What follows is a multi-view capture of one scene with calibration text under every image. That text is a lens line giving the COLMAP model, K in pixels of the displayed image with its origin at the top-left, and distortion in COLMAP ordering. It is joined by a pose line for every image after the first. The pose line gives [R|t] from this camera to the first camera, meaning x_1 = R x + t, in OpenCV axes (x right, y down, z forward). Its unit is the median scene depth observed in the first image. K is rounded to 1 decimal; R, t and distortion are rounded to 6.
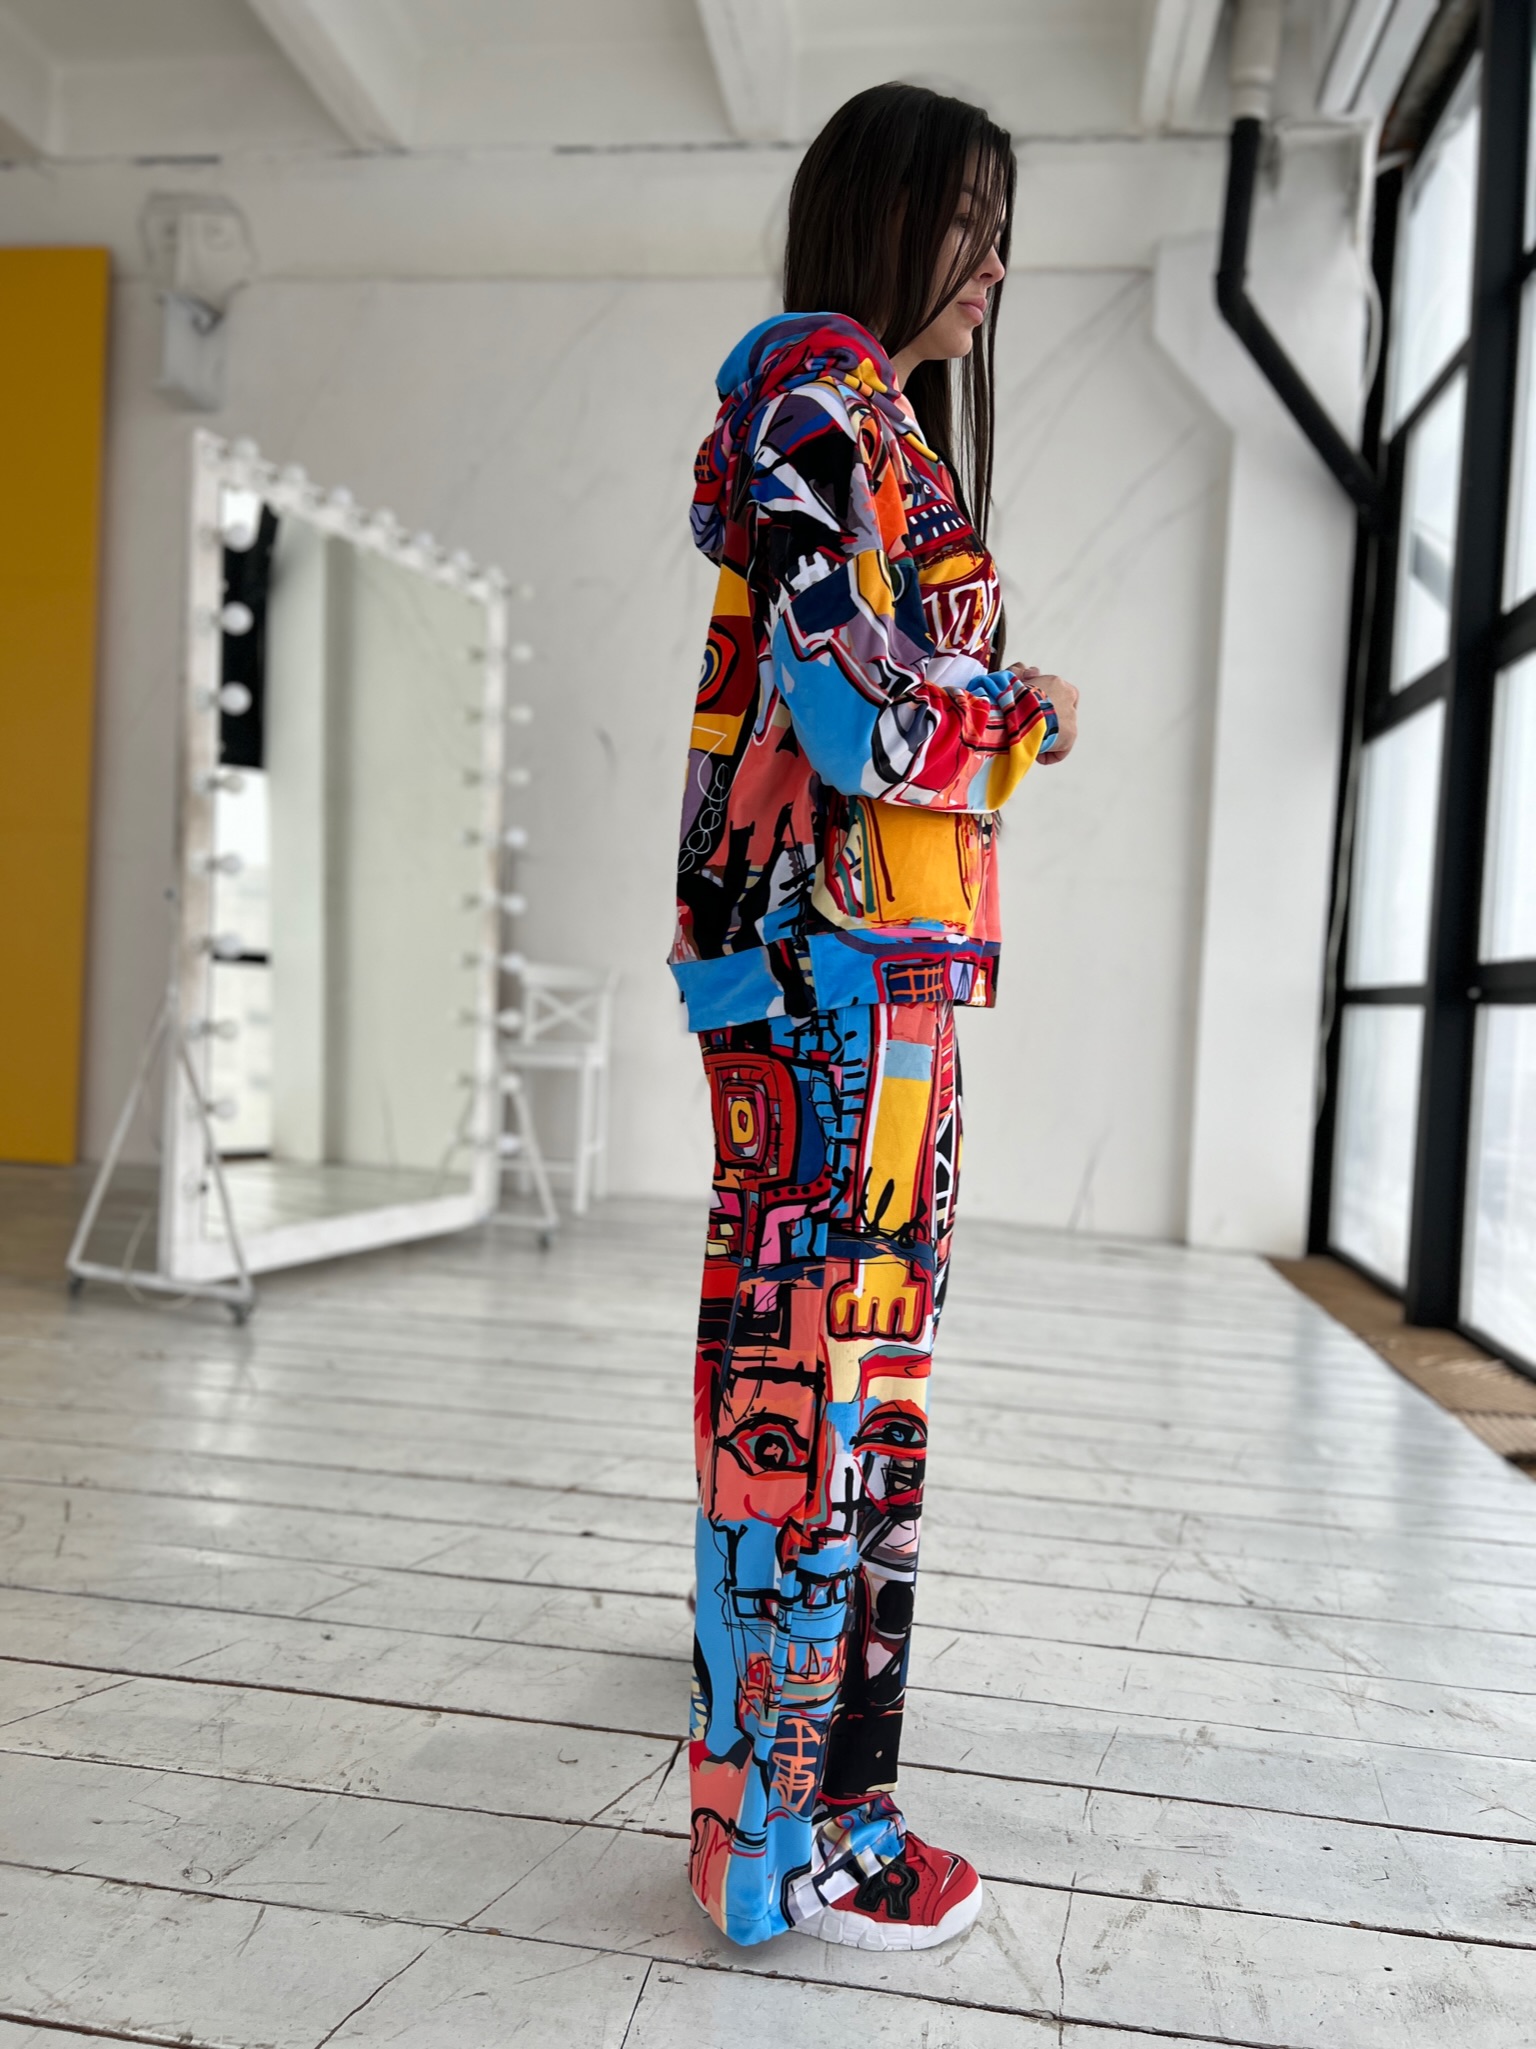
lens RADIAL K [[1545.4, 0, 790.7], [0, 1545.4, 1039.7], [0, 0, 1]] dist [0.040299, -0.053874]
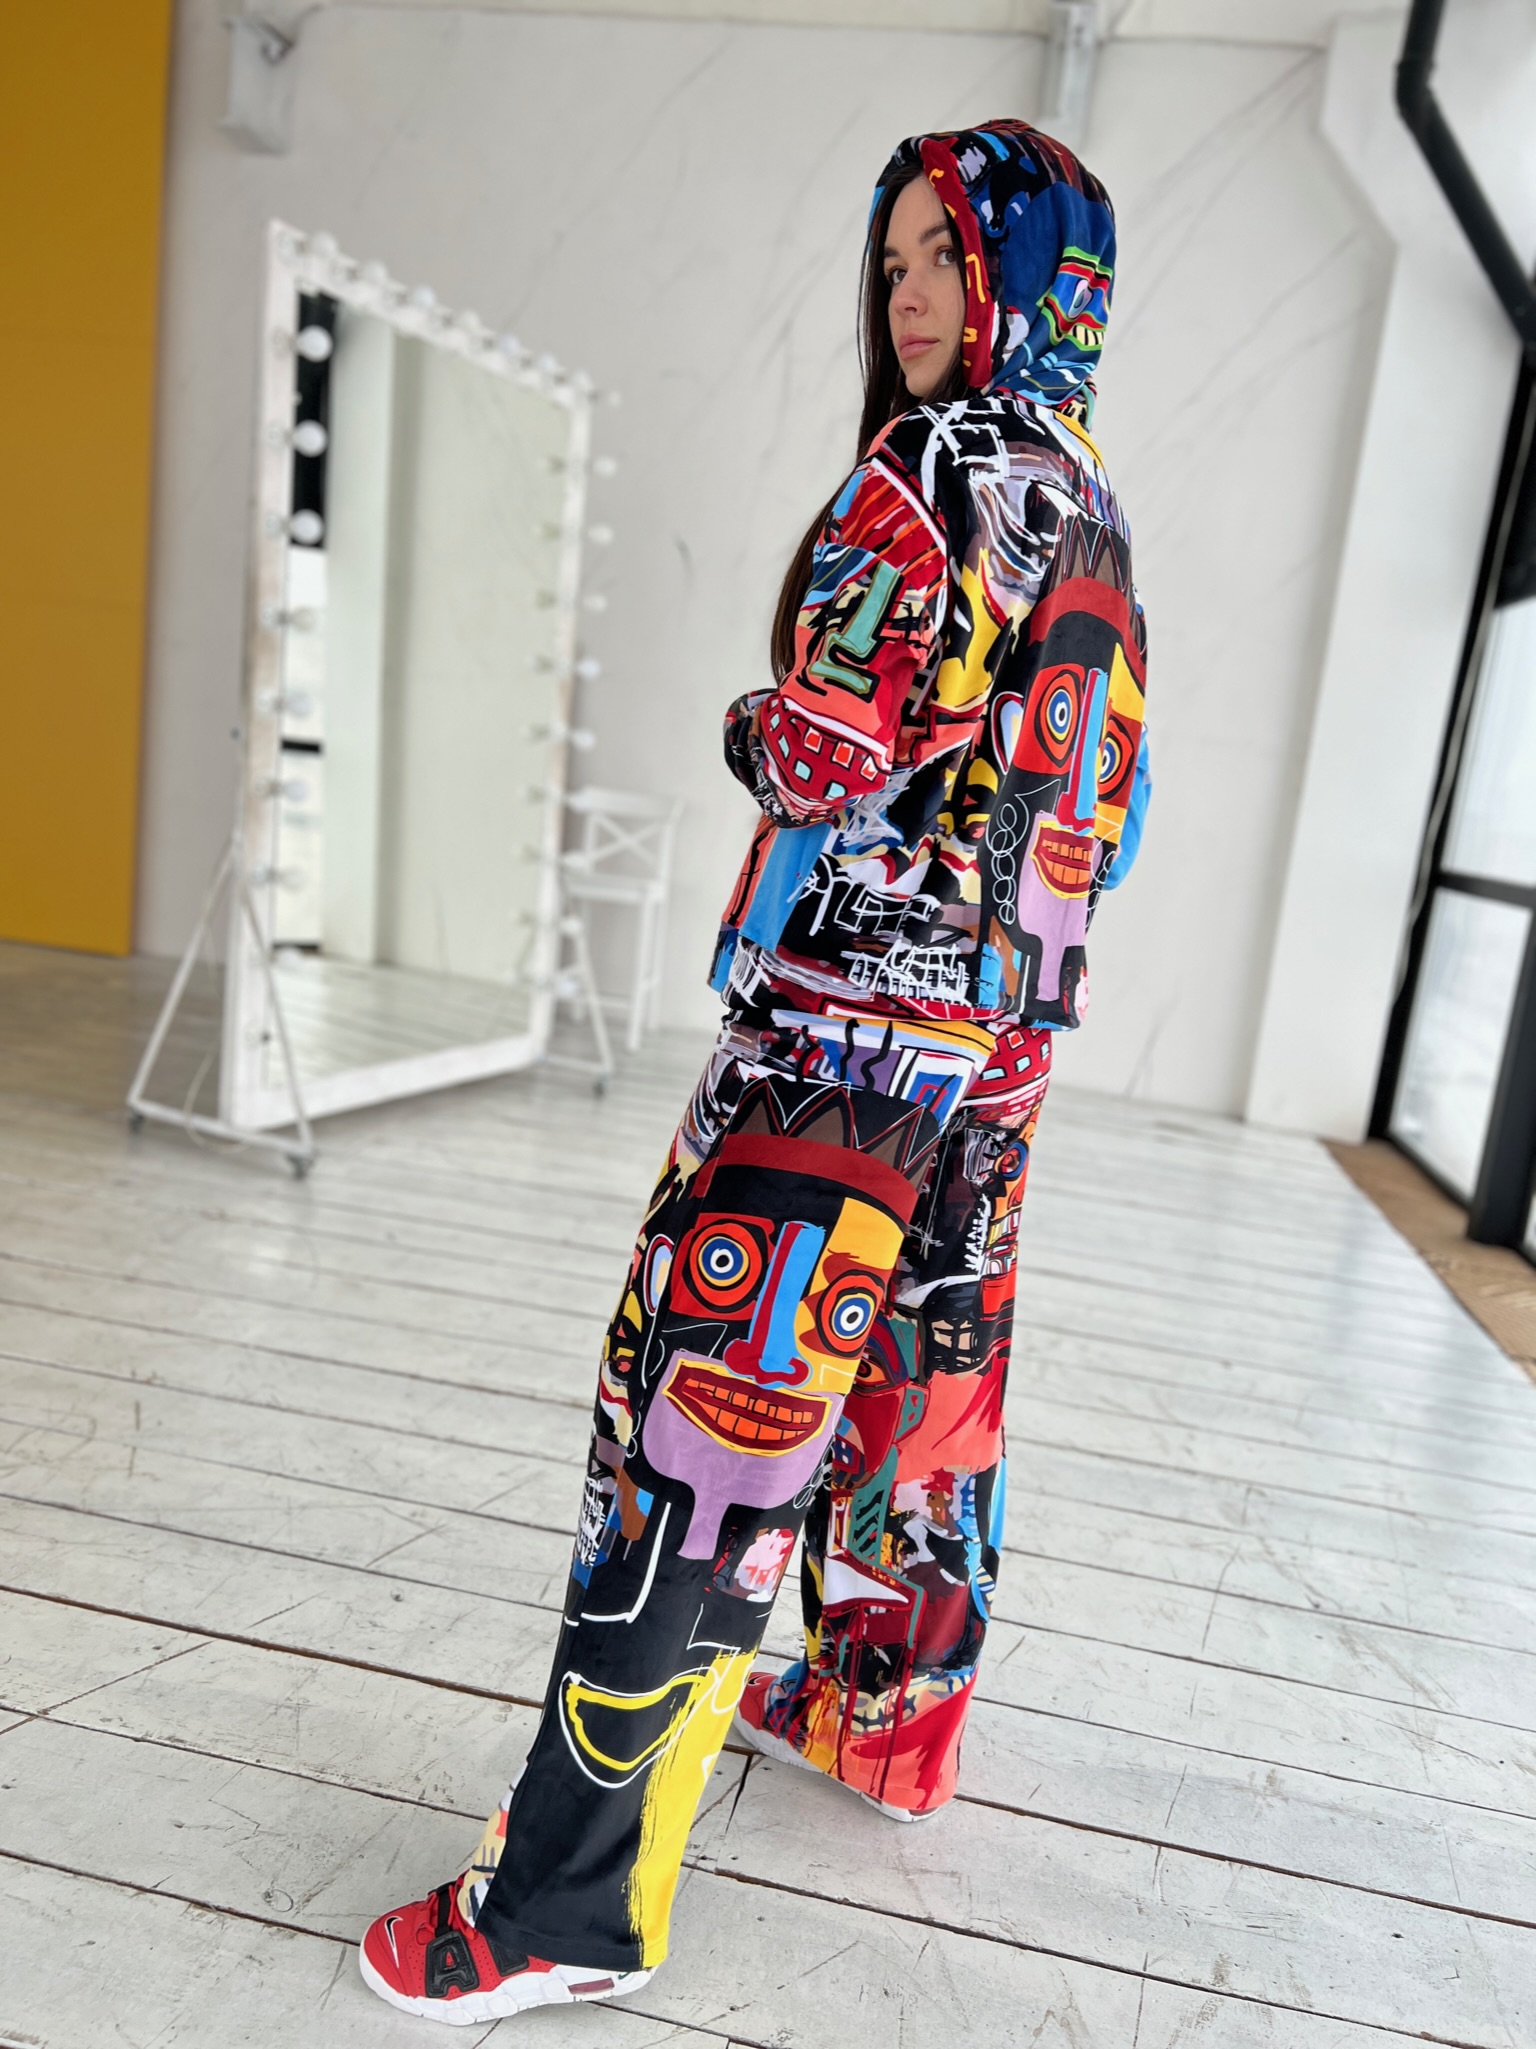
lens RADIAL K [[1545.4, 0, 776.2], [0, 1545.4, 1039.0], [0, 0, 1]] dist [0.040299, -0.053874]
pose [[0.997144, 0.070618, -0.026775, -0.032738], [-0.065886, 0.986691, 0.148659, -0.083967], [0.036917, -0.146471, 0.988526, 0.043871]]
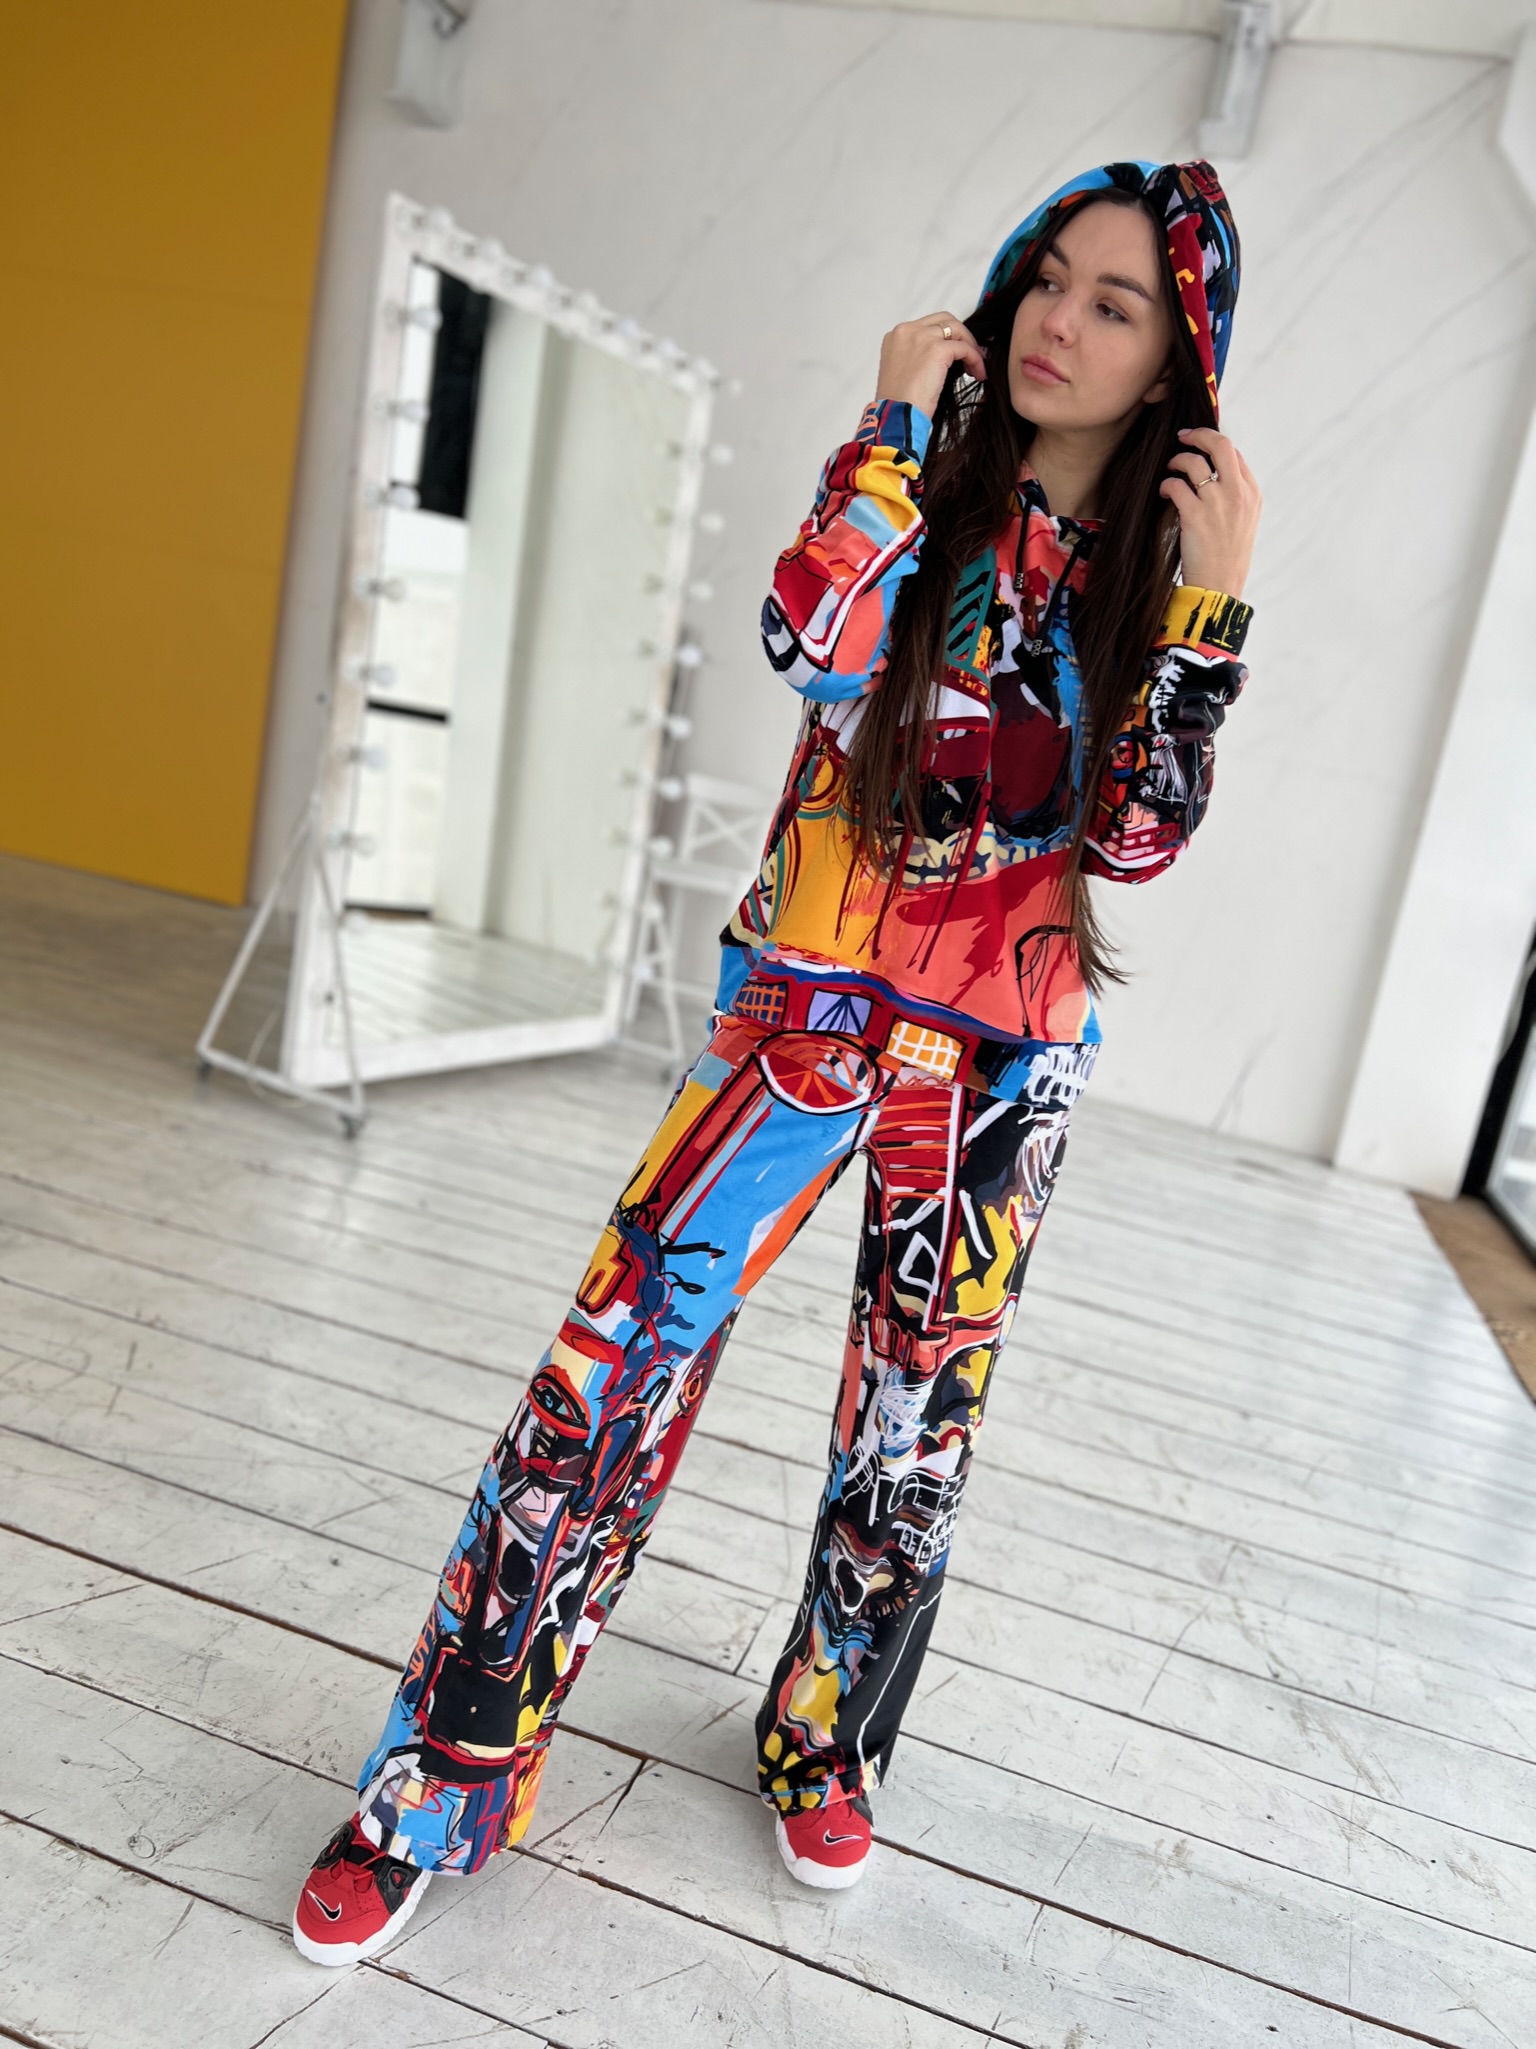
lens RADIAL K [[1545.4, 0, 785.7], [0, 1545.4, 1048.2], [0, 0, 1]] dist [0.040299, -0.053874]
pose [[0.982044, 0.155548, -0.106741, 0.029395], [-0.136555, 0.976509, 0.166680, -0.094563], [0.130160, -0.149111, 0.980216, 0.056759]]
